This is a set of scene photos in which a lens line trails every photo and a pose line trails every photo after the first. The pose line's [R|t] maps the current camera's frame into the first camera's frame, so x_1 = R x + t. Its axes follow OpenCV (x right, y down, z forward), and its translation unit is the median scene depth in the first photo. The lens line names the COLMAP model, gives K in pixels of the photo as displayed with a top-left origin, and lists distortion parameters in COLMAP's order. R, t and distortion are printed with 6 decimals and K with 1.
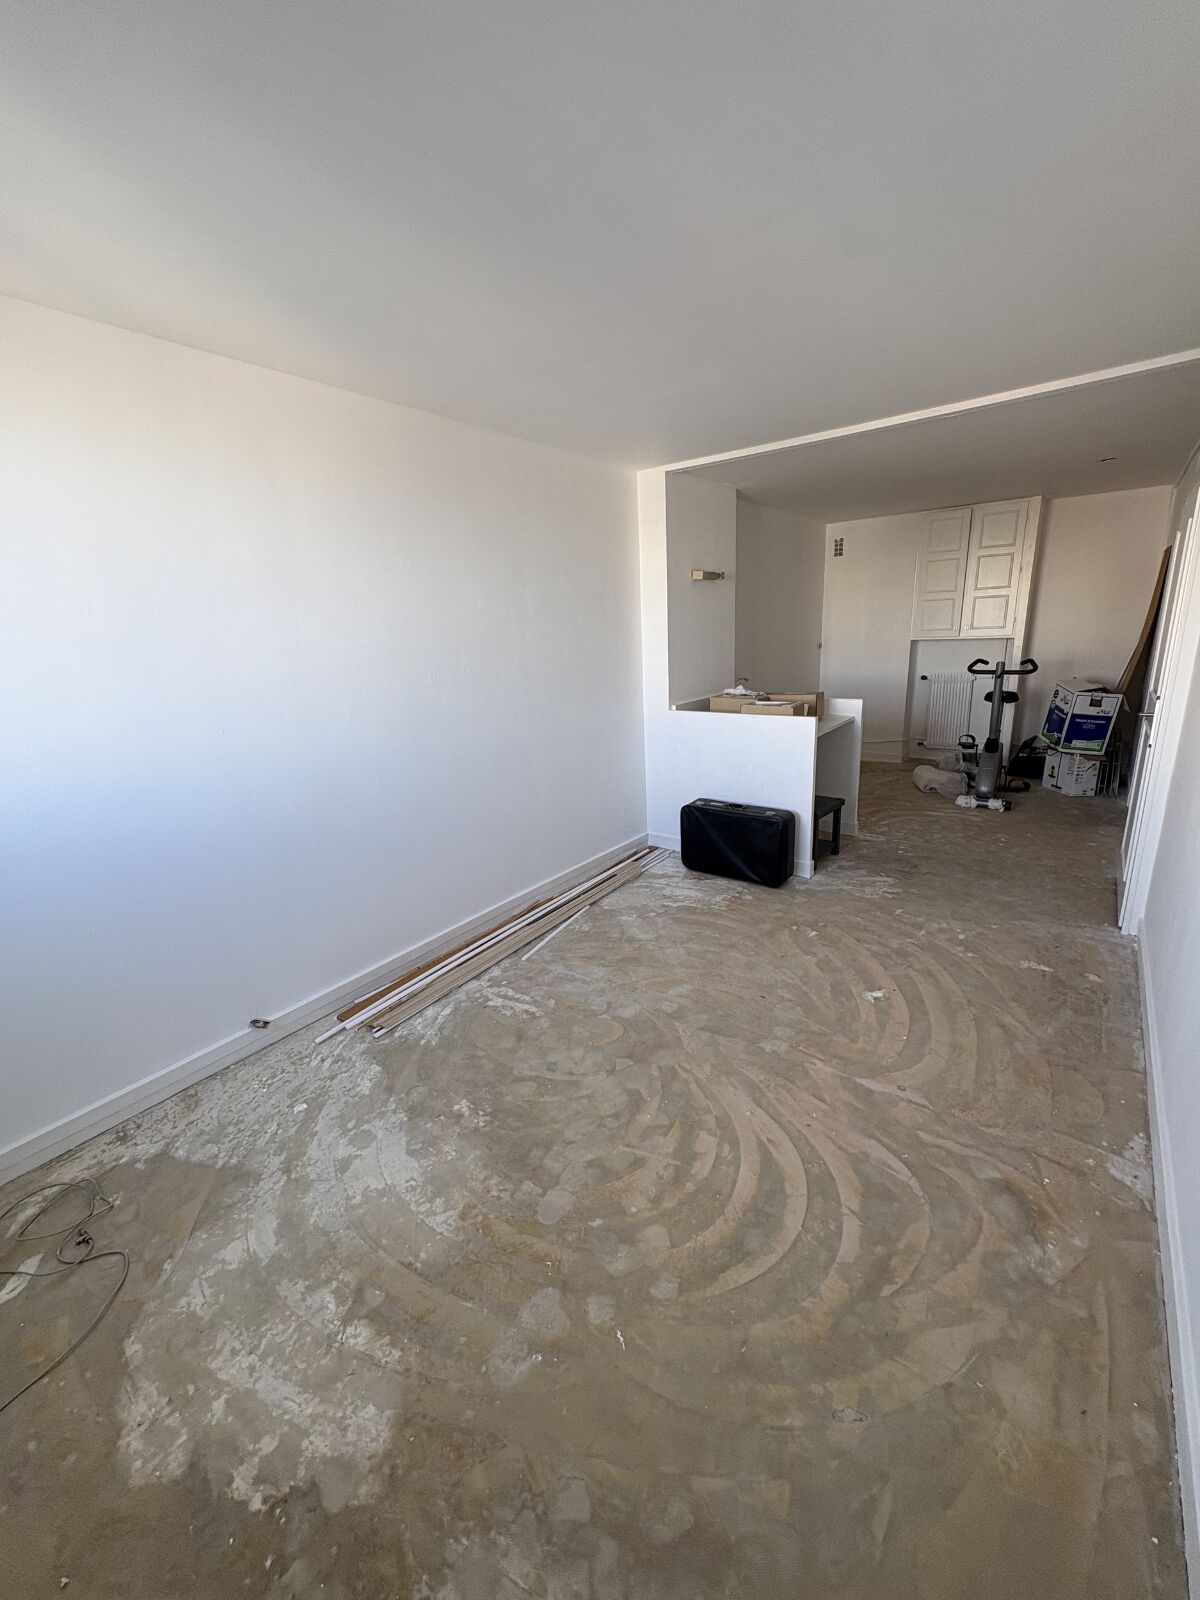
lens RADIAL K [[637.2, 0, 603.8], [0, 637.2, 801.5], [0, 0, 1]] dist [-0.000932, 0.000223]
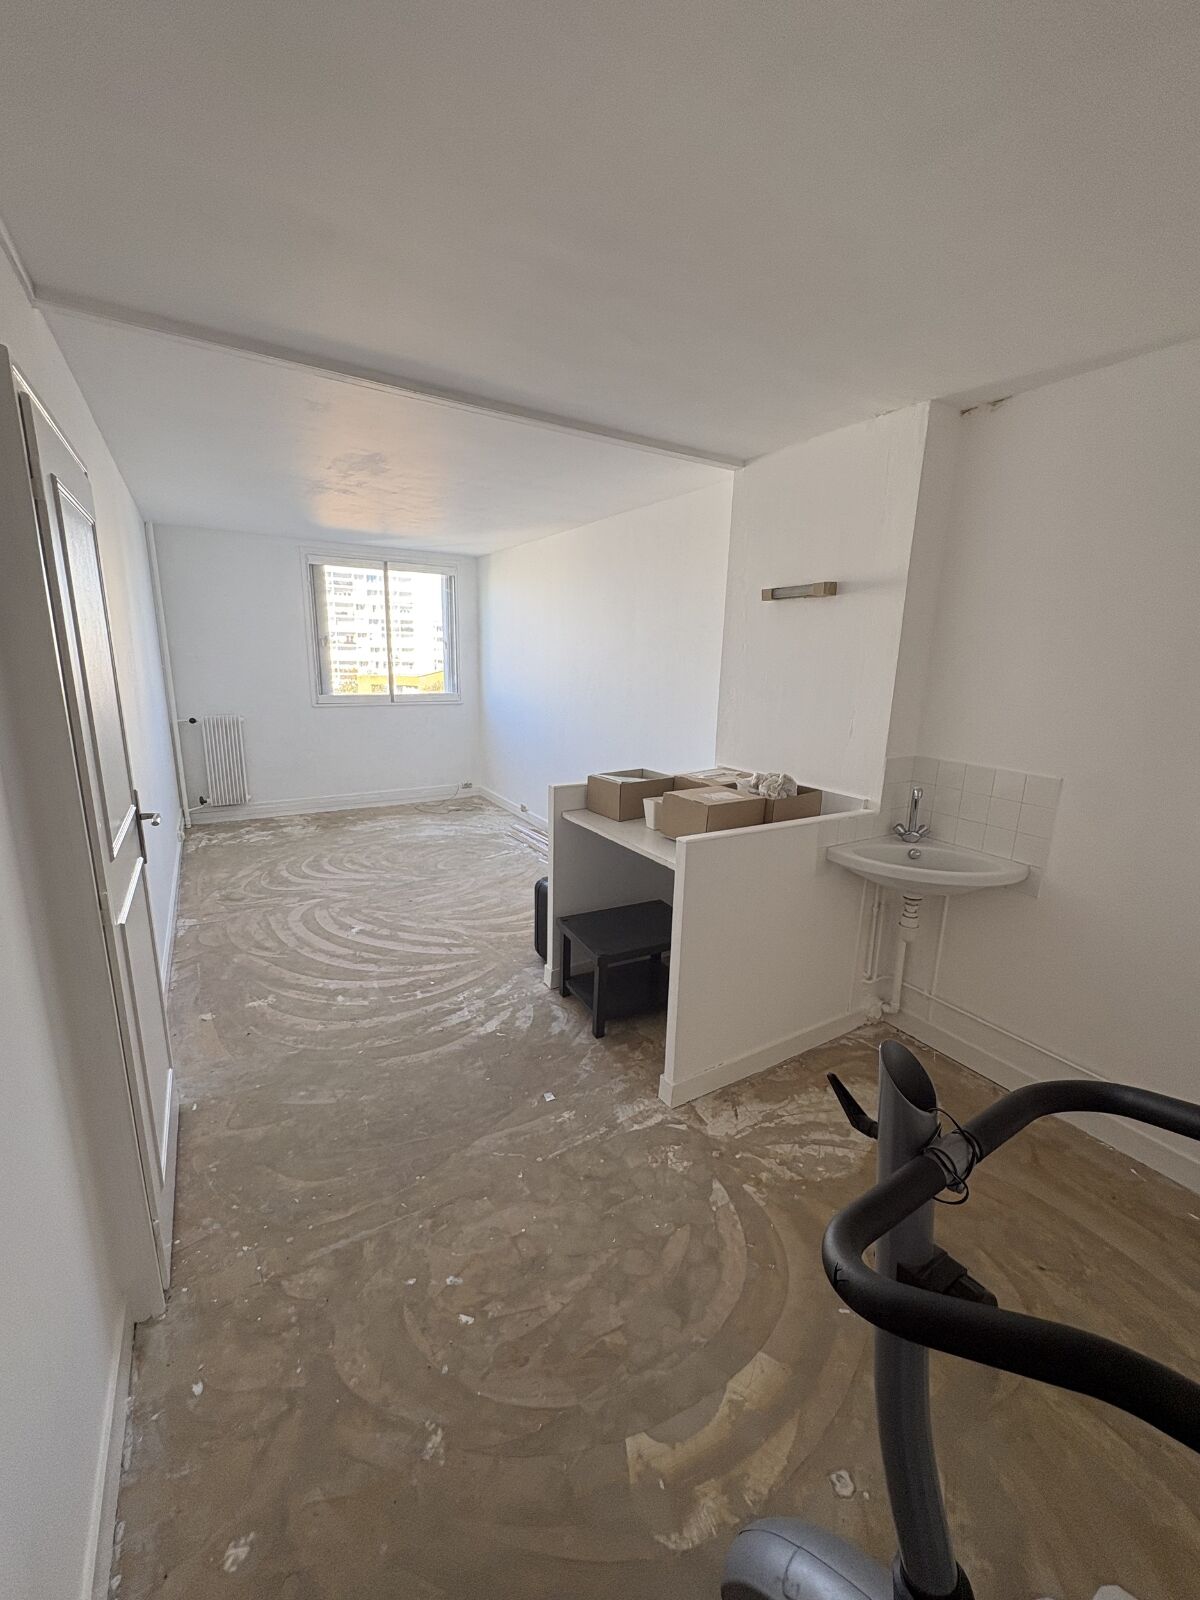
lens RADIAL K [[637.2, 0, 600.5], [0, 637.2, 798.3], [0, 0, 1]] dist [-0.000932, 0.000223]
pose [[-0.369431, 0.241369, -0.897364, 1.838277], [-0.254911, 0.902311, 0.347642, -0.733842], [0.893611, 0.357178, -0.271814, 2.305976]]
